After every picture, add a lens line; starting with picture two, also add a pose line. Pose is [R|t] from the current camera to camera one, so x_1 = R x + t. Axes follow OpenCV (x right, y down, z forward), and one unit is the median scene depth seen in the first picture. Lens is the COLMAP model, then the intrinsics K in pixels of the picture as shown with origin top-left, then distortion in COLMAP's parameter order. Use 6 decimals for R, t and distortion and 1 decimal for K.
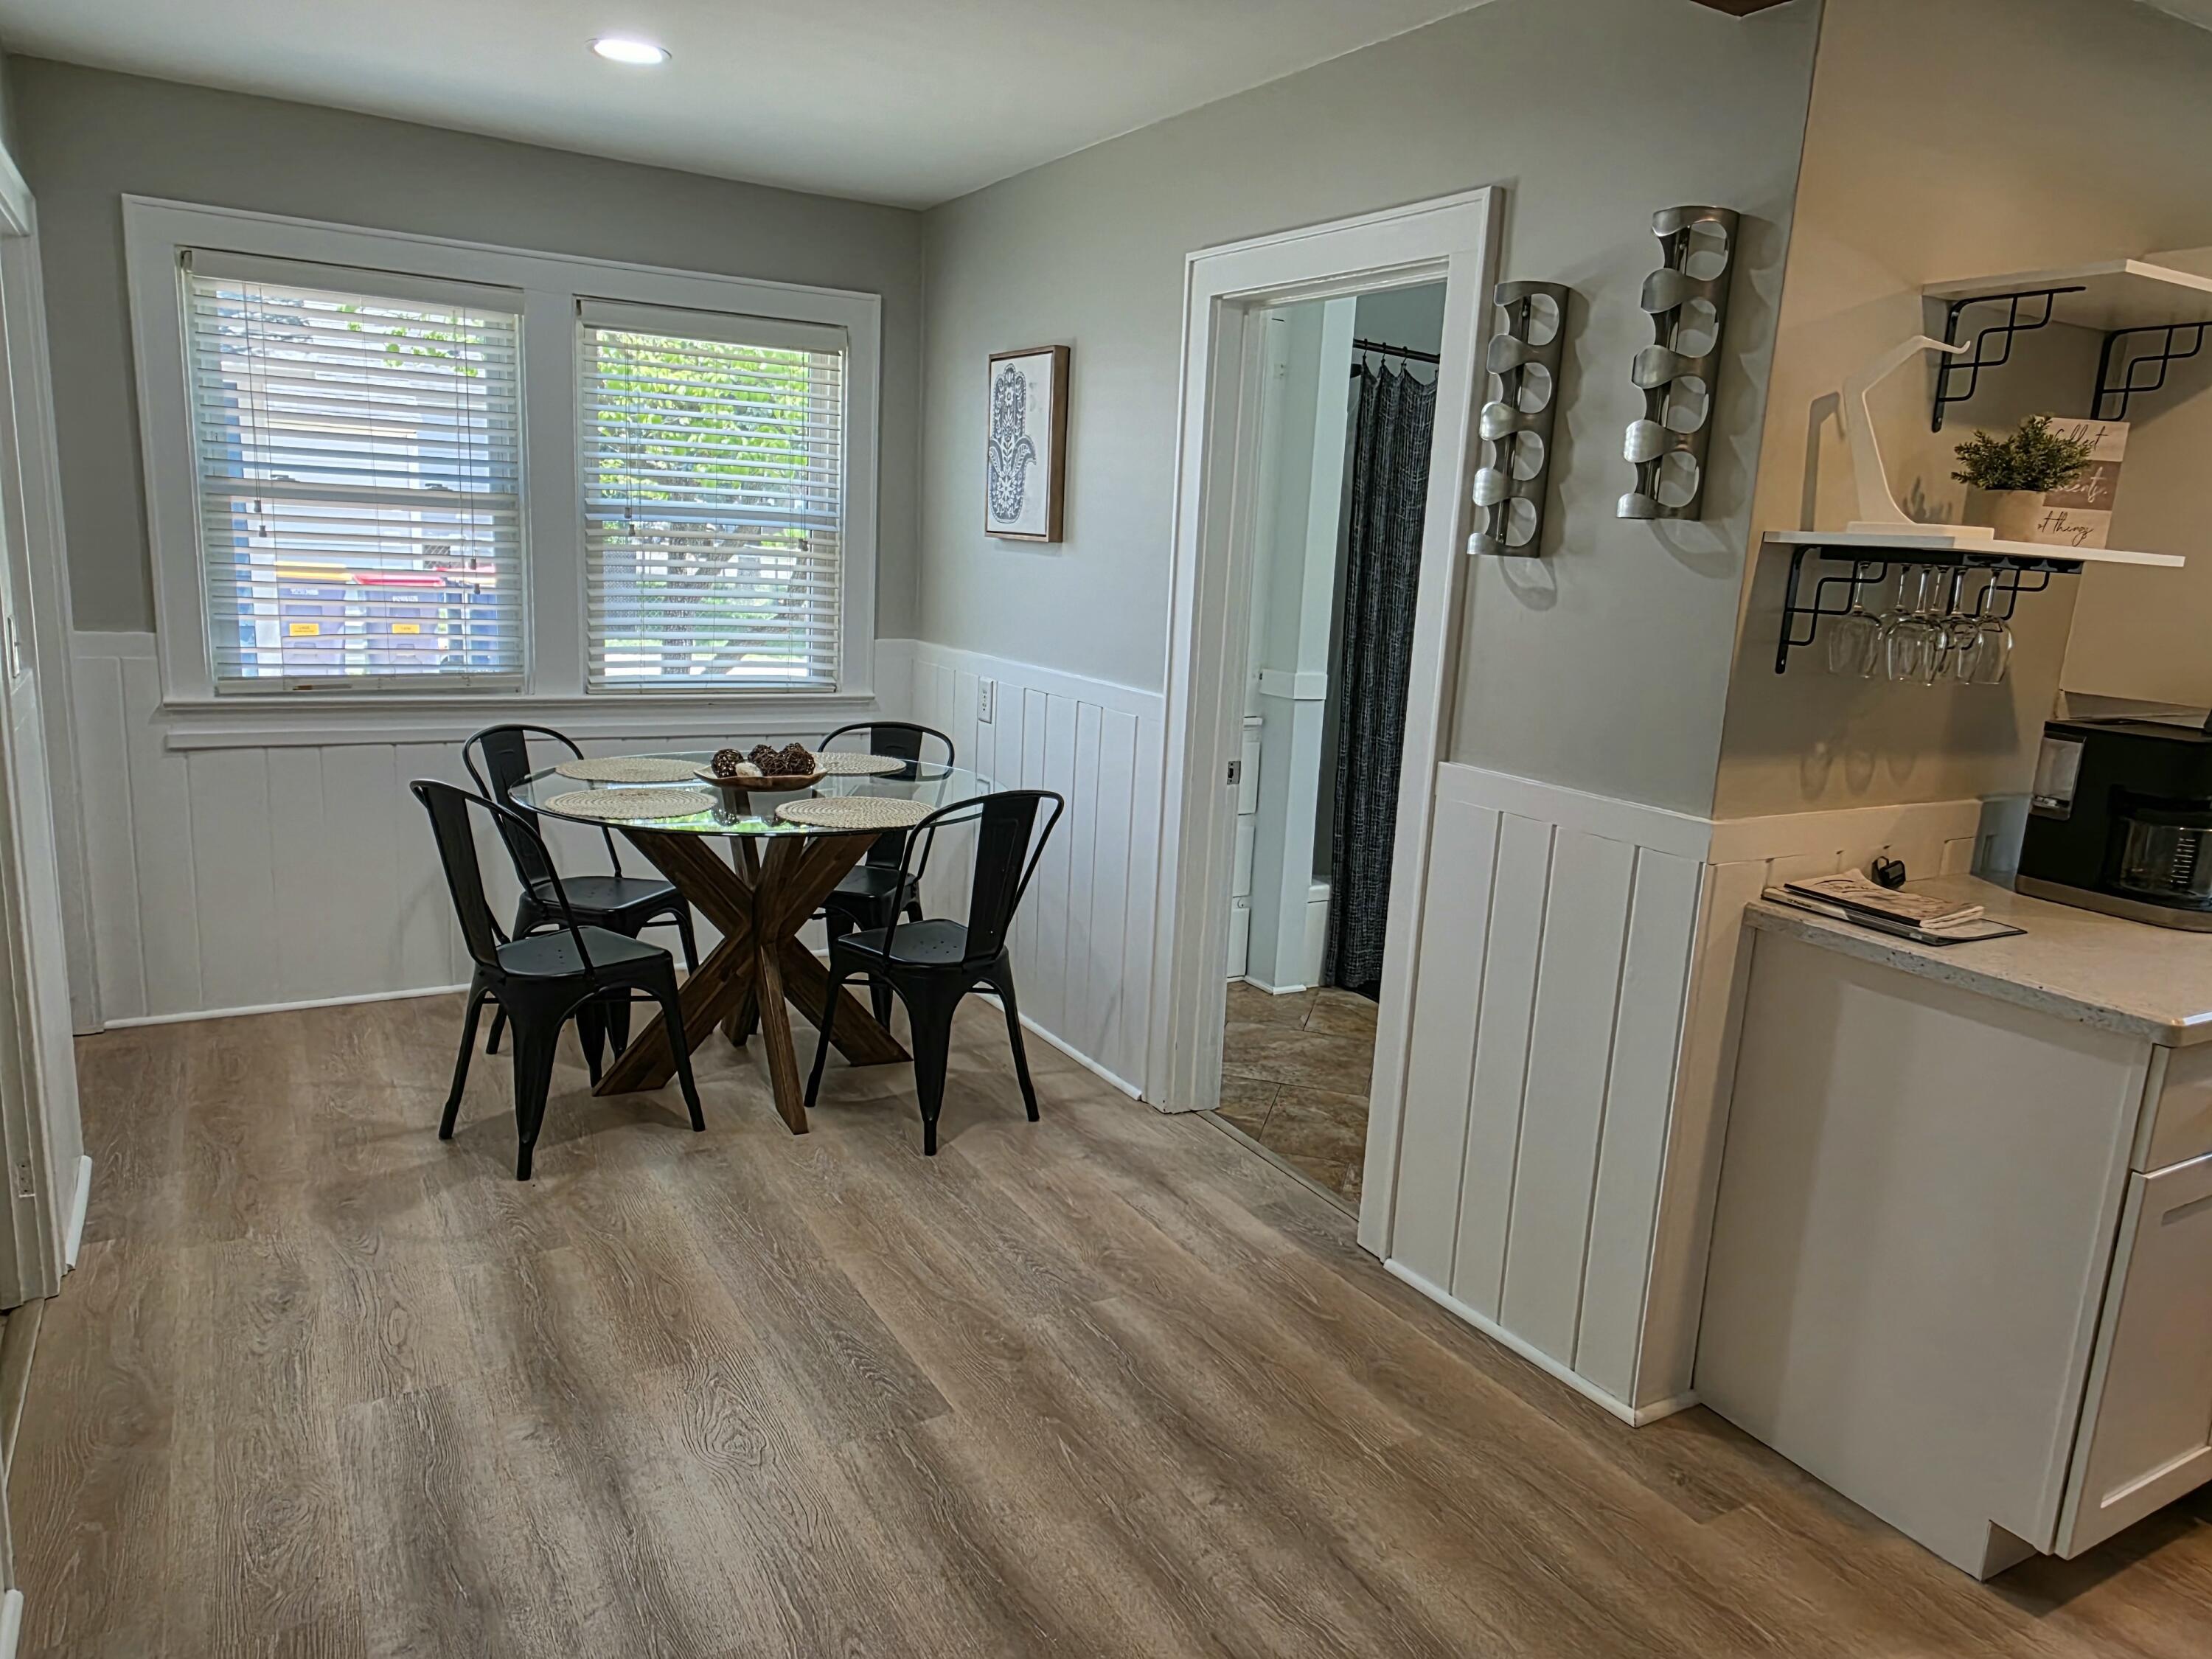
lens RADIAL K [[1520.6, 0, 1125.3], [0, 1520.6, 841.7], [0, 0, 1]] dist [0.039912, -0.032195]
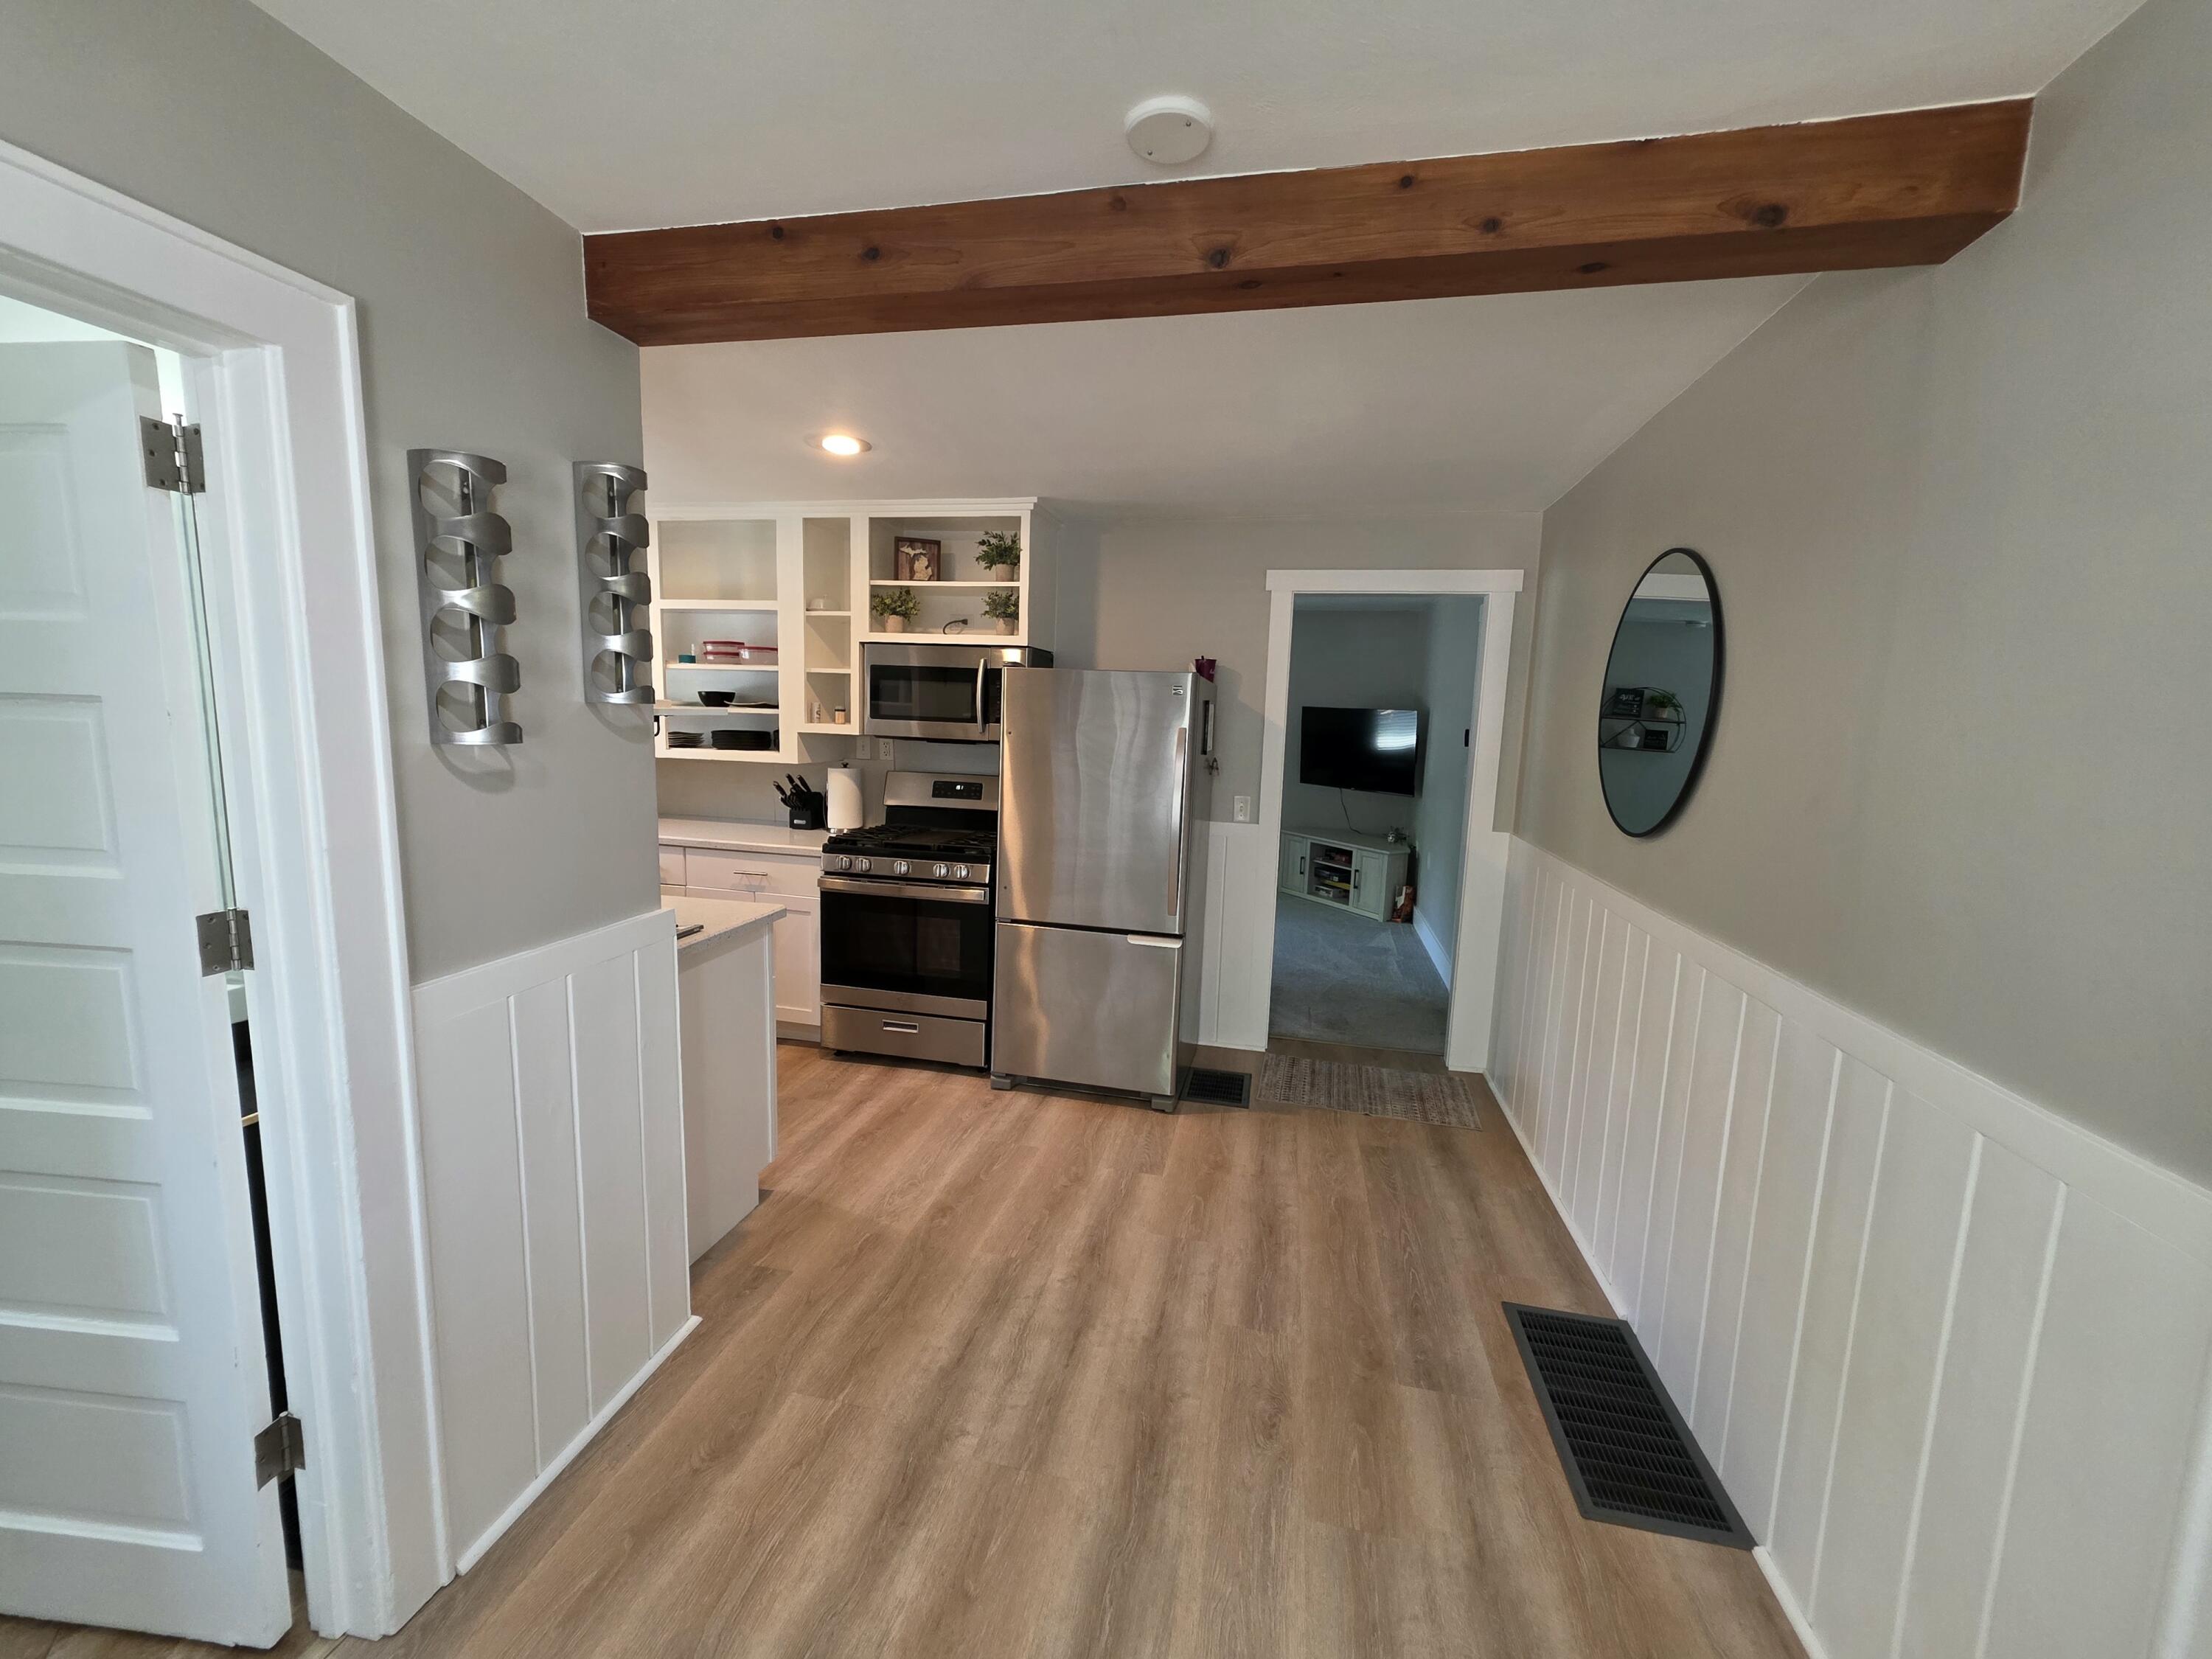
lens RADIAL K [[885.5, 0, 1109.7], [0, 885.5, 823.6], [0, 0, 1]] dist [0.001092, 0.001622]
pose [[-0.743026, -0.157968, 0.650353, -0.456087], [0.067753, 0.948998, 0.307916, -0.317361], [-0.665824, 0.272853, -0.694427, 1.277811]]
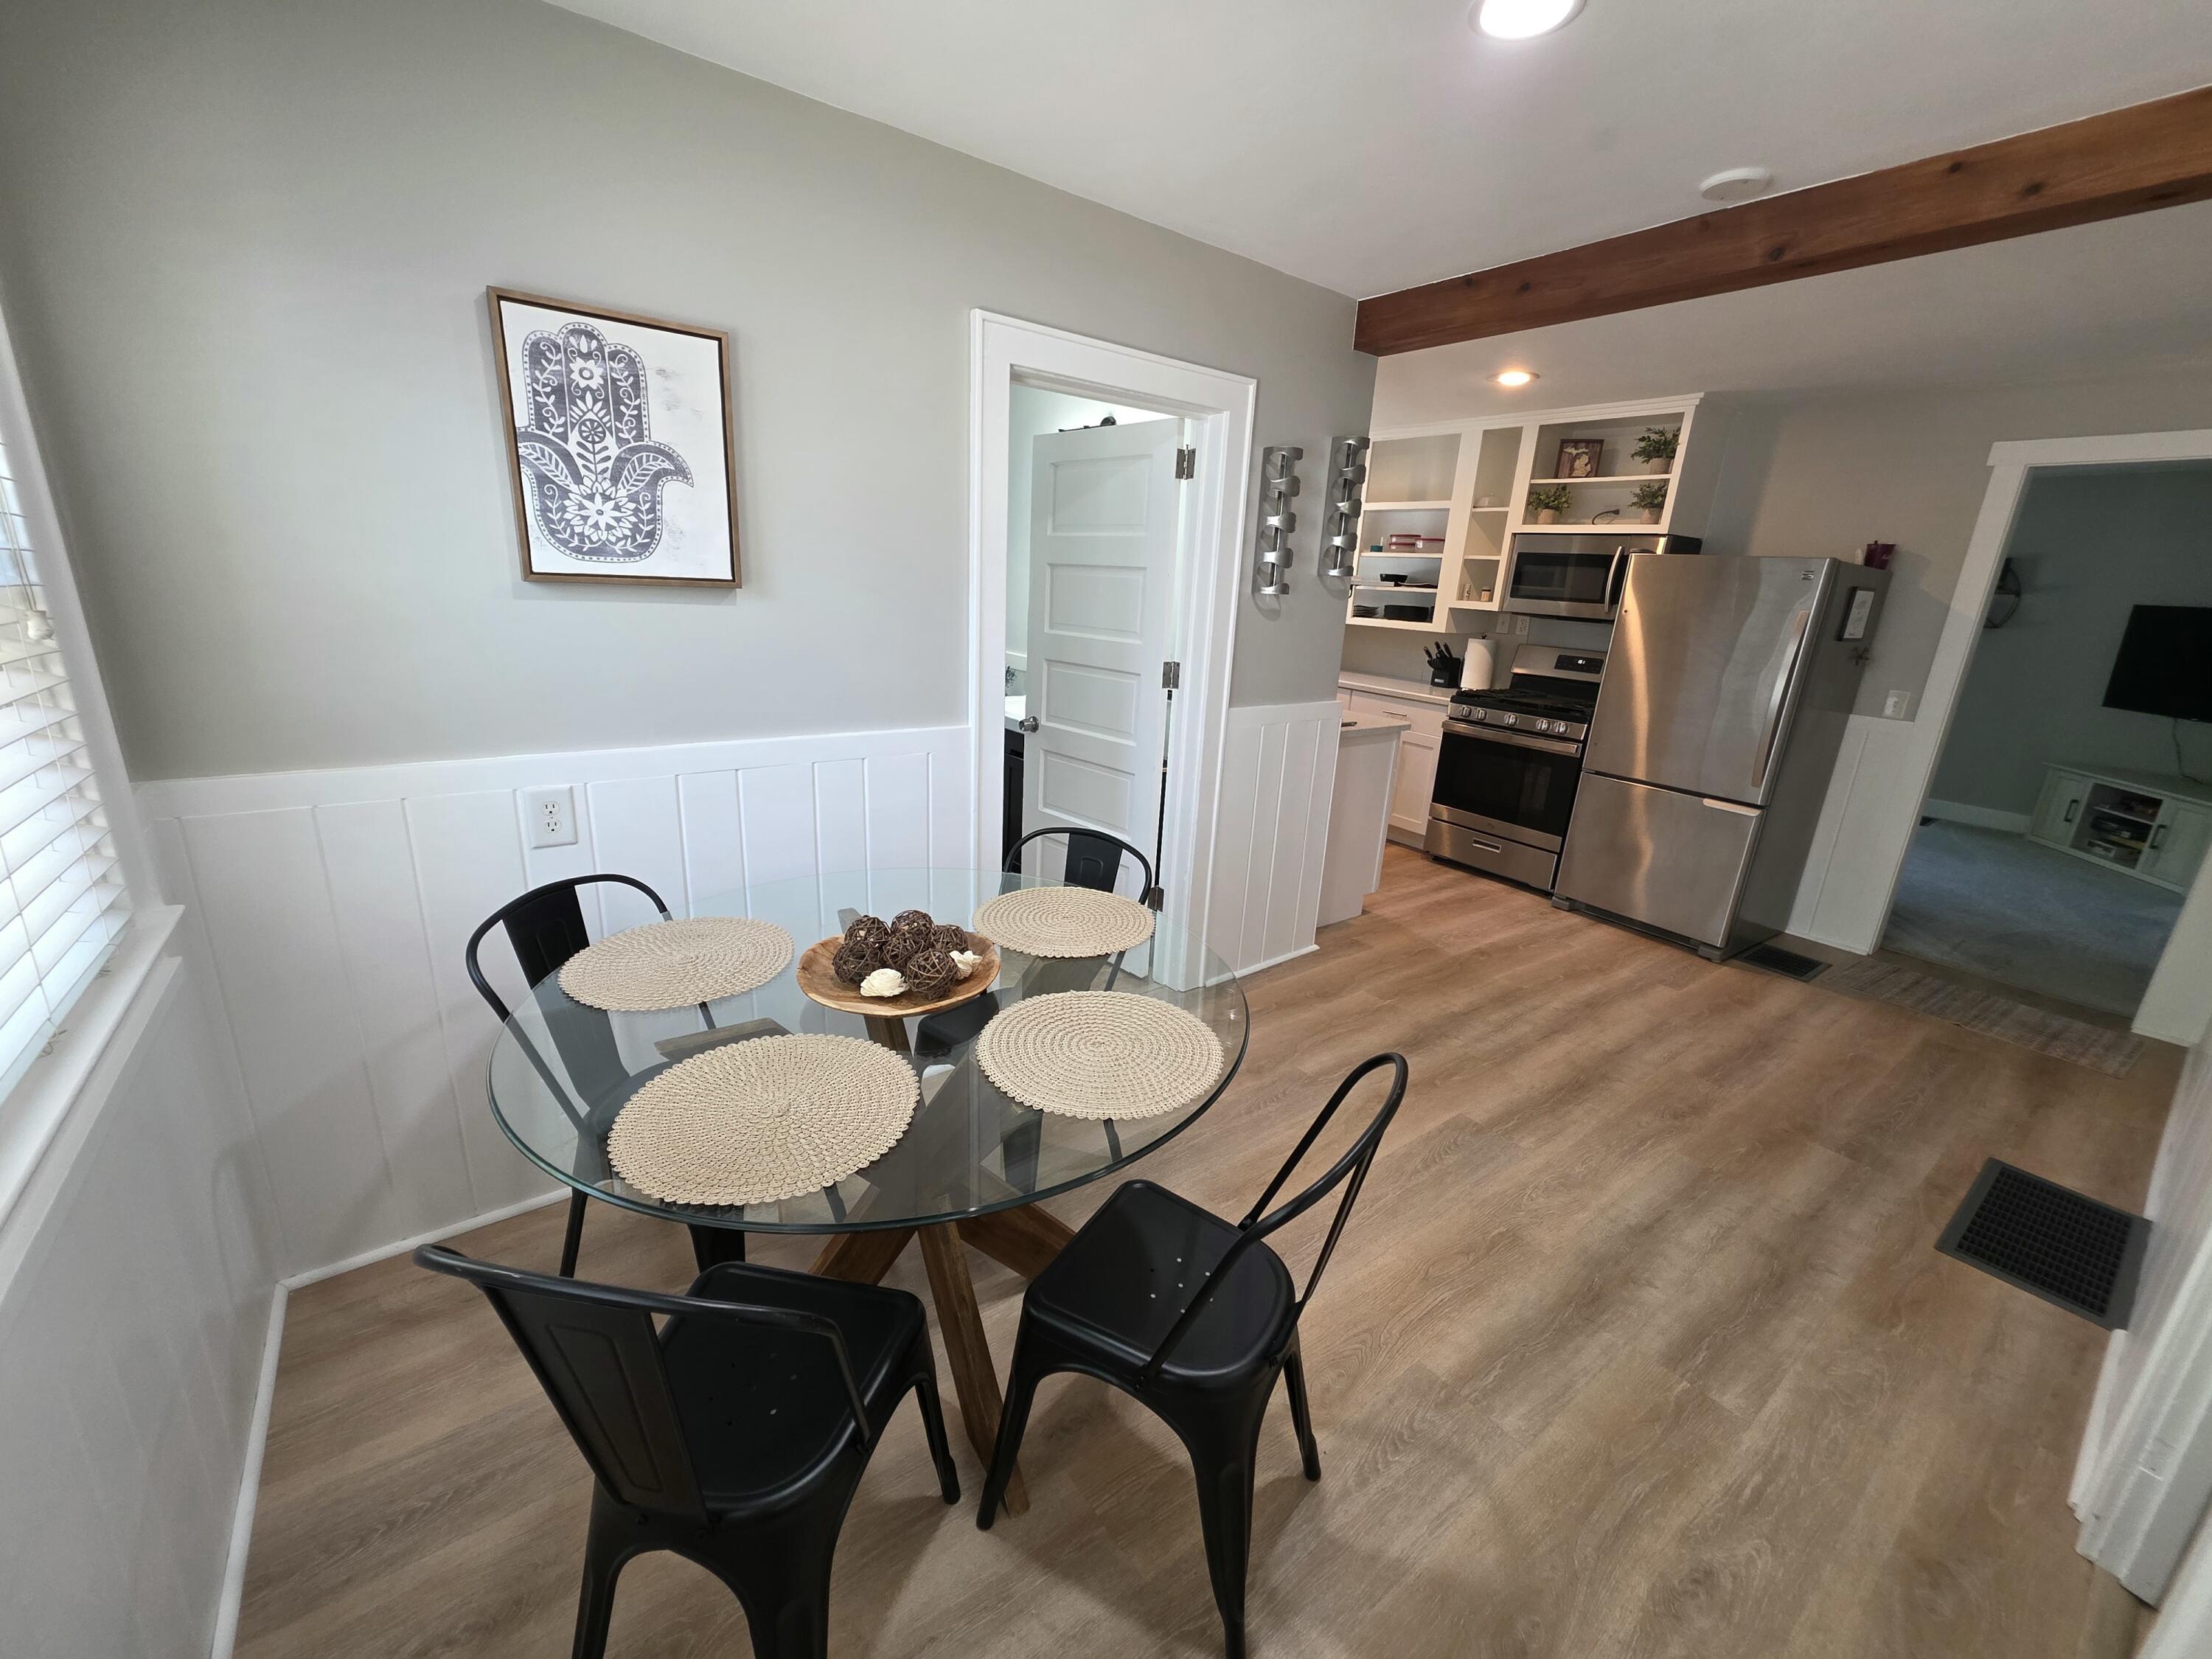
lens RADIAL K [[885.5, 0, 1101.0], [0, 885.5, 827.0], [0, 0, 1]] dist [0.001092, 0.001622]
pose [[-0.109423, -0.330544, 0.937426, -0.970509], [0.145110, 0.927673, 0.344043, -0.368899], [-0.983346, 0.173676, -0.053543, 1.484315]]
